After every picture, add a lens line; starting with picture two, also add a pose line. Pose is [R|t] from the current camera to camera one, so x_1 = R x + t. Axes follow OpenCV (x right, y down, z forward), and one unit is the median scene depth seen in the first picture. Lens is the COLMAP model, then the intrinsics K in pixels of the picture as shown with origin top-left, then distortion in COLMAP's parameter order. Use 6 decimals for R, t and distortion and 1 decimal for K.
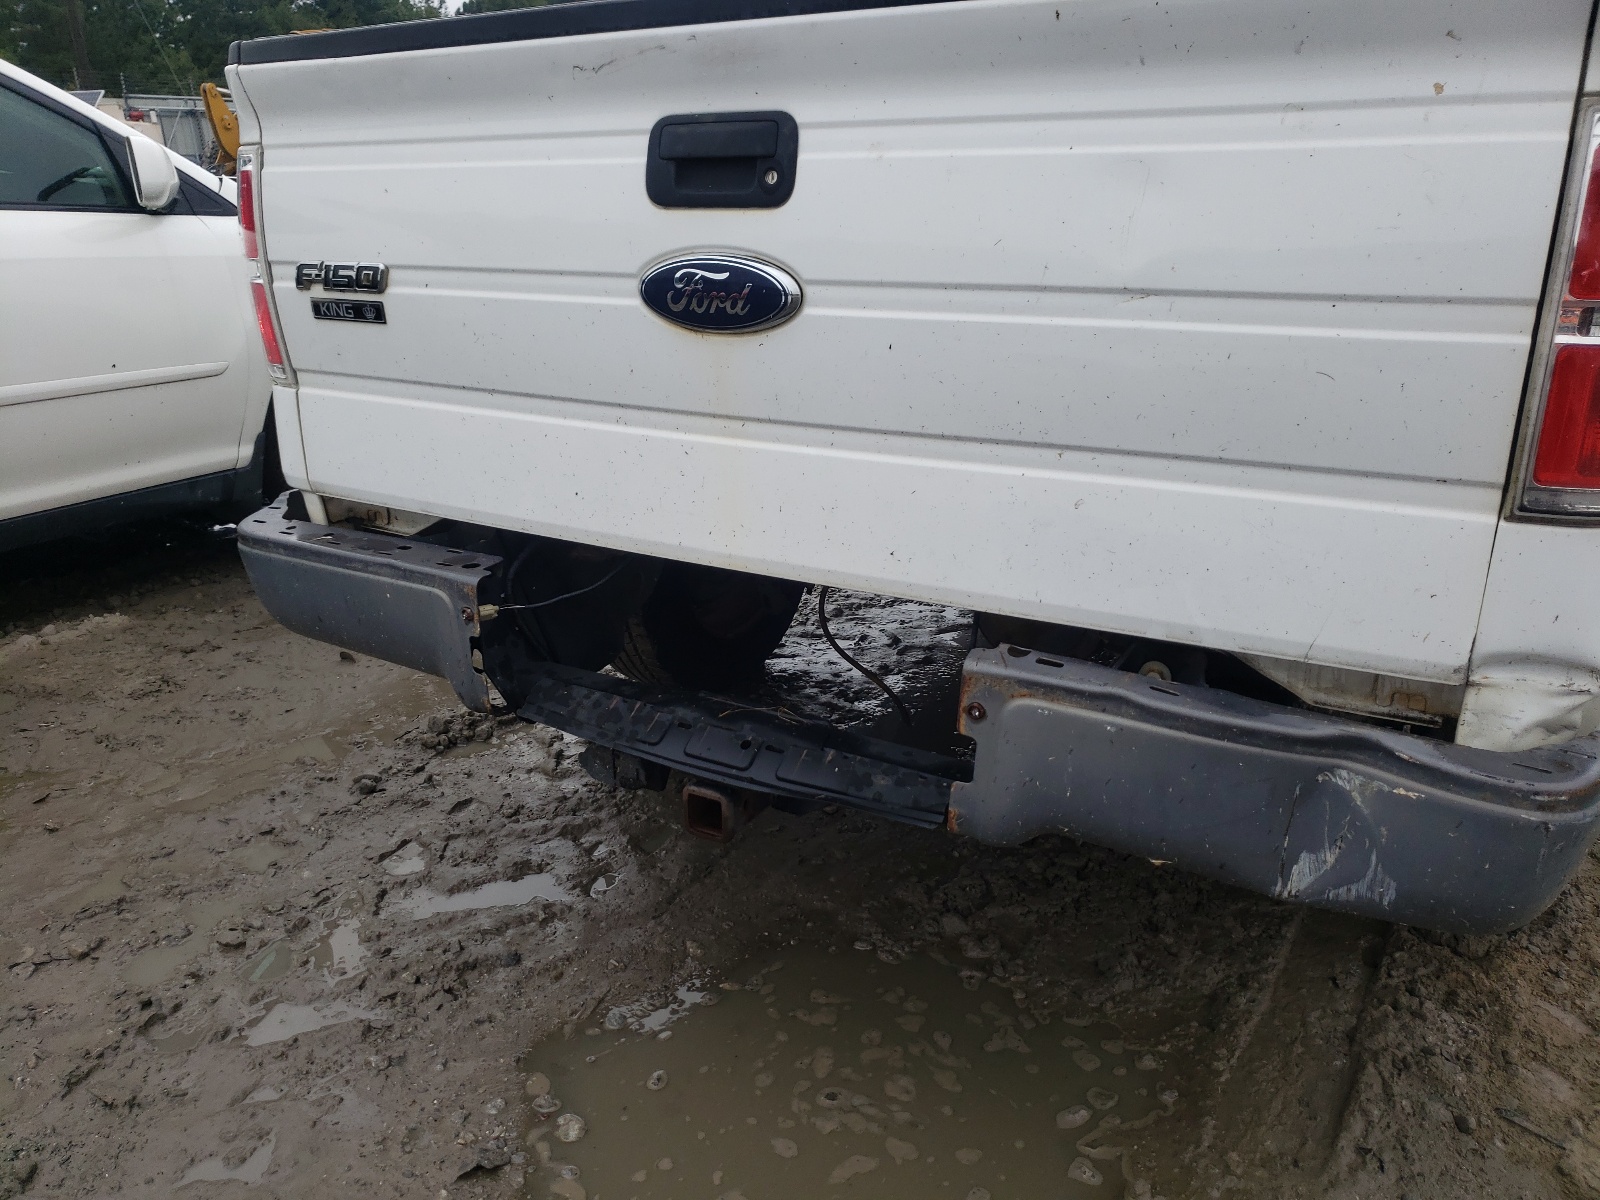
lens RADIAL K [[1258.1, 0, 791.0], [0, 1258.1, 590.3], [0, 0, 1]] dist [0.047364, -0.028102]
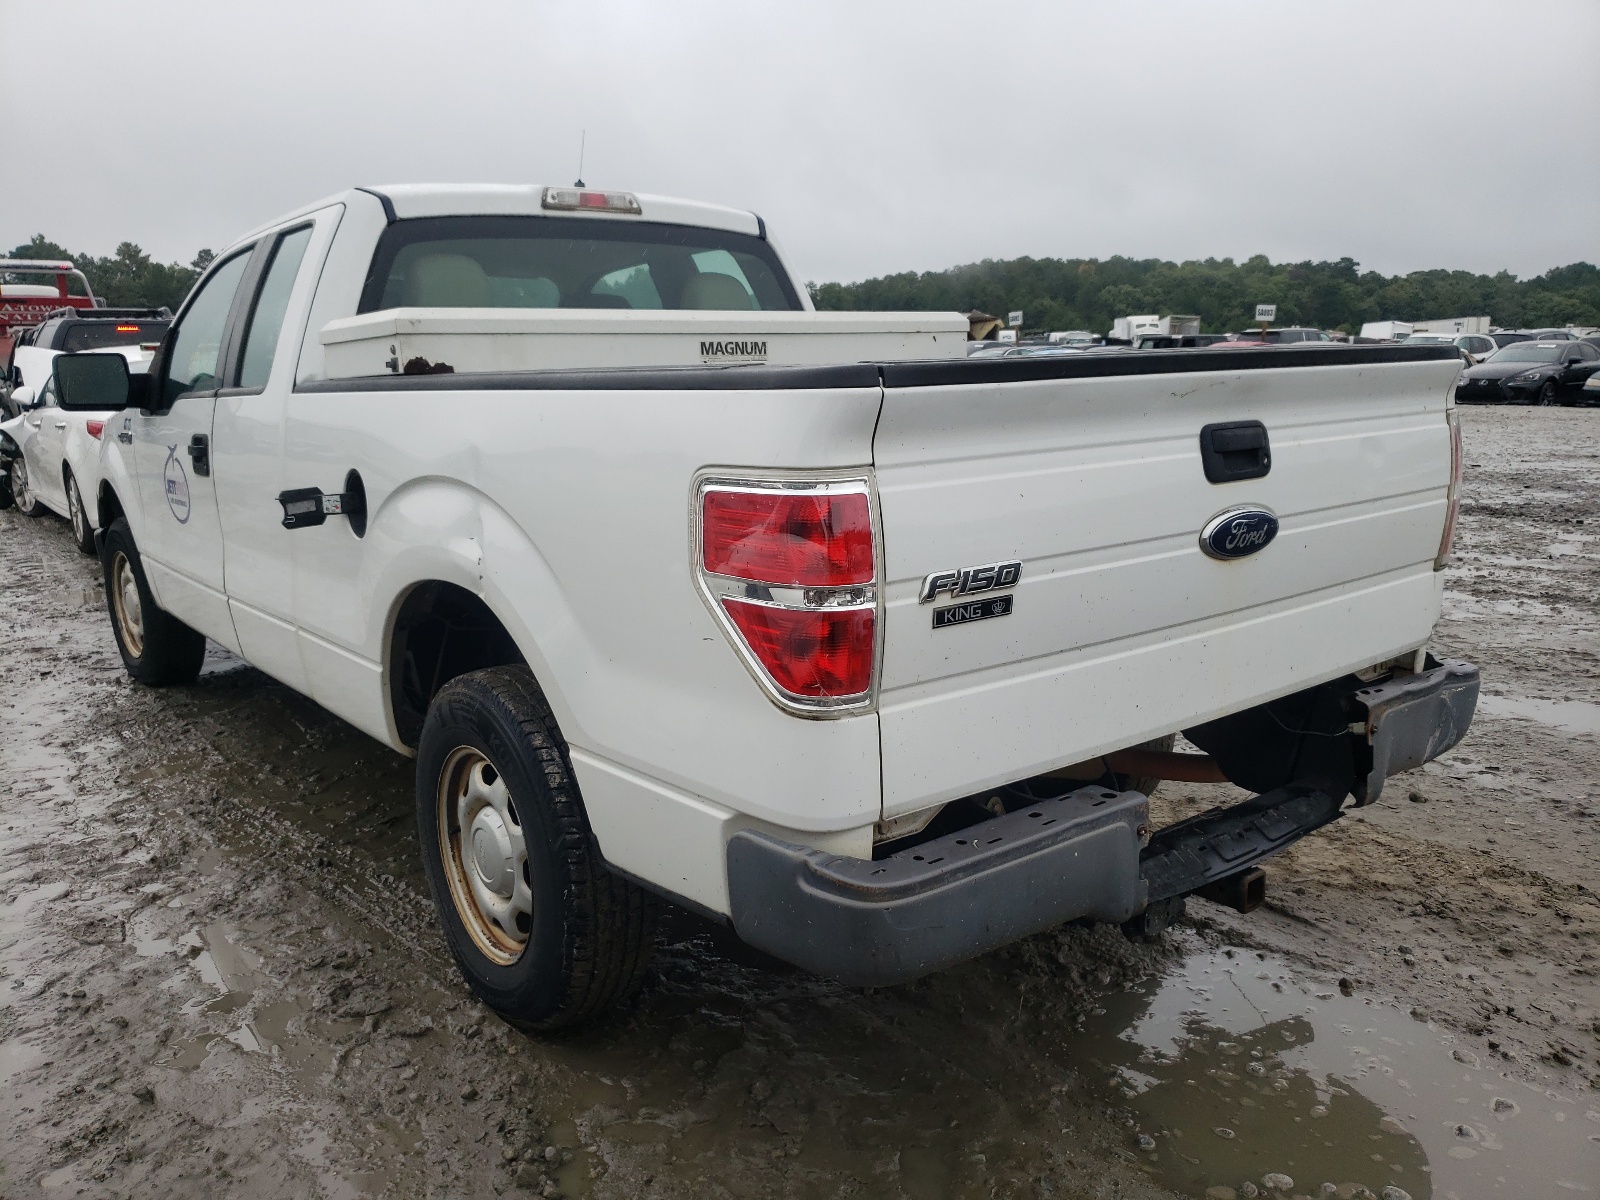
lens RADIAL K [[1258.1, 0, 795.7], [0, 1258.1, 596.4], [0, 0, 1]] dist [0.047364, -0.028102]
pose [[0.343427, -0.162035, 0.925096, -1.396238], [0.317698, 0.946980, 0.047928, -0.339425], [-0.883813, 0.277441, 0.376697, 0.765879]]
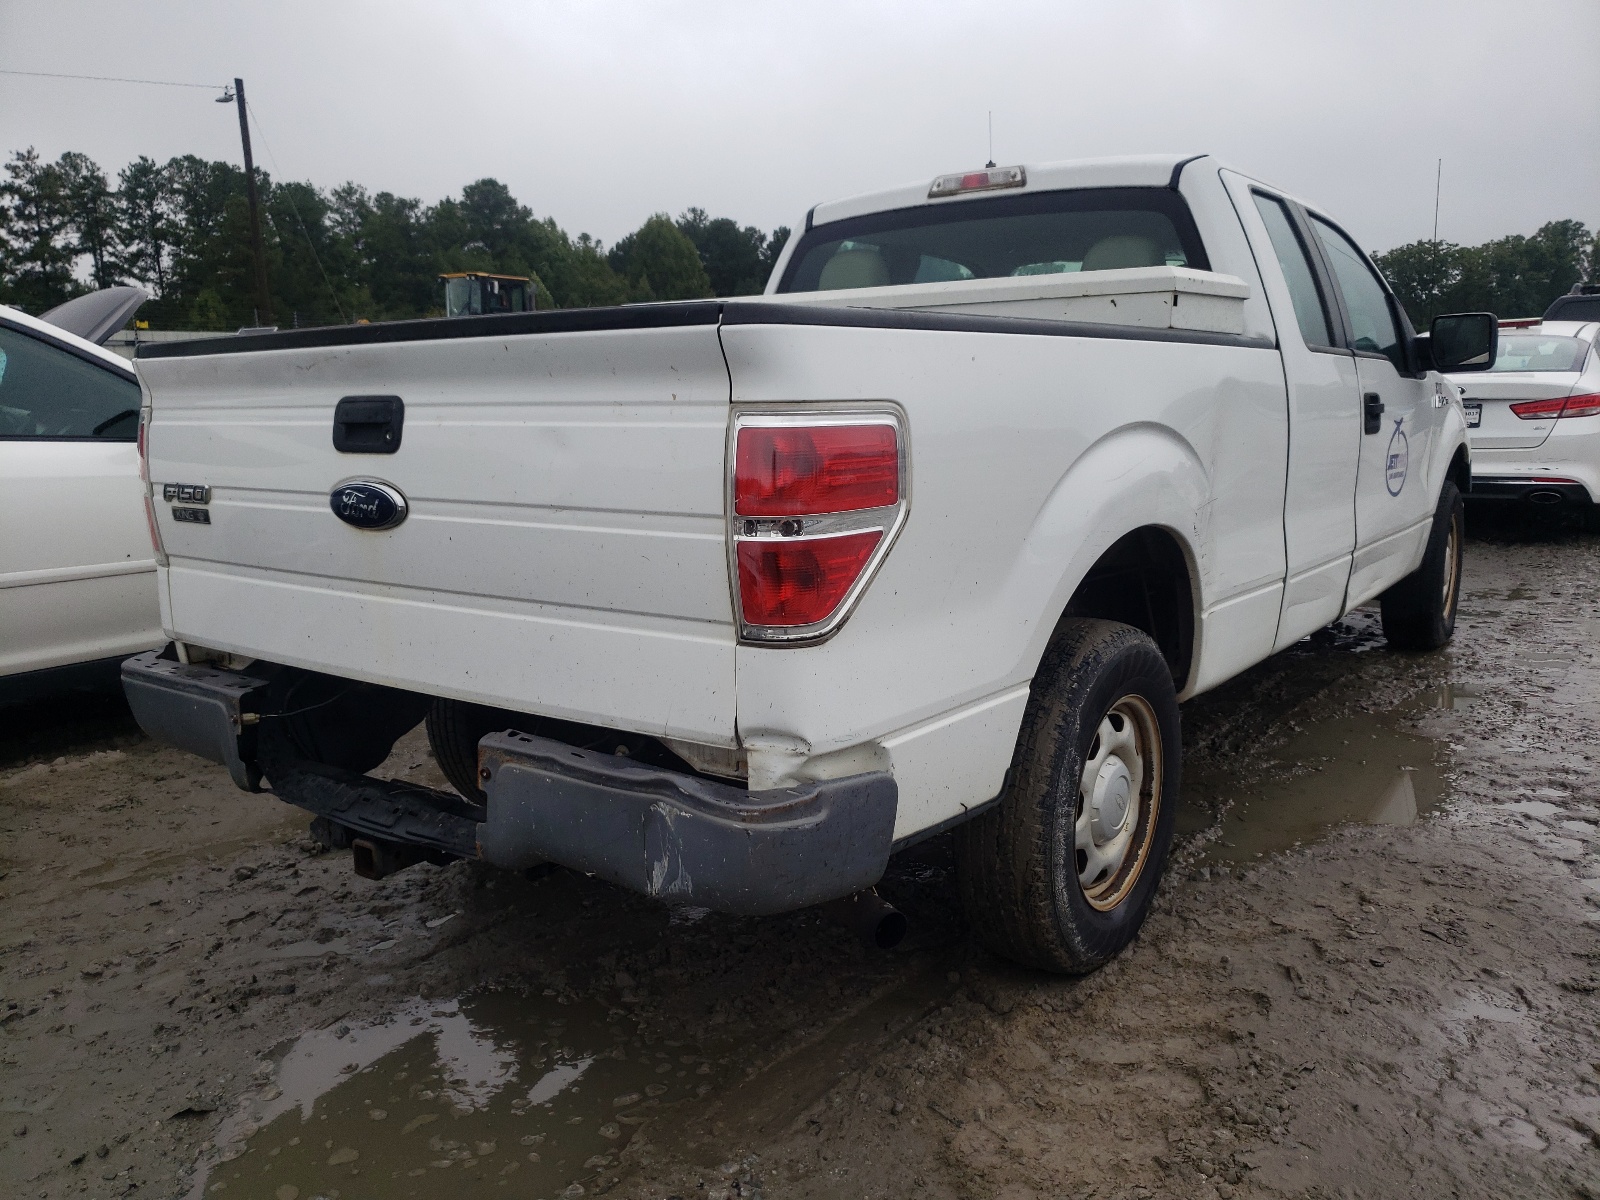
lens RADIAL K [[1249.3, 0, 832.6], [0, 1249.3, 587.9], [0, 0, 1]] dist [0.002706, 0.025518]
pose [[0.997406, 0.009913, -0.071292, 0.523218], [-0.021148, 0.987114, -0.158612, 0.082890], [0.068801, 0.159708, 0.984764, -0.391382]]
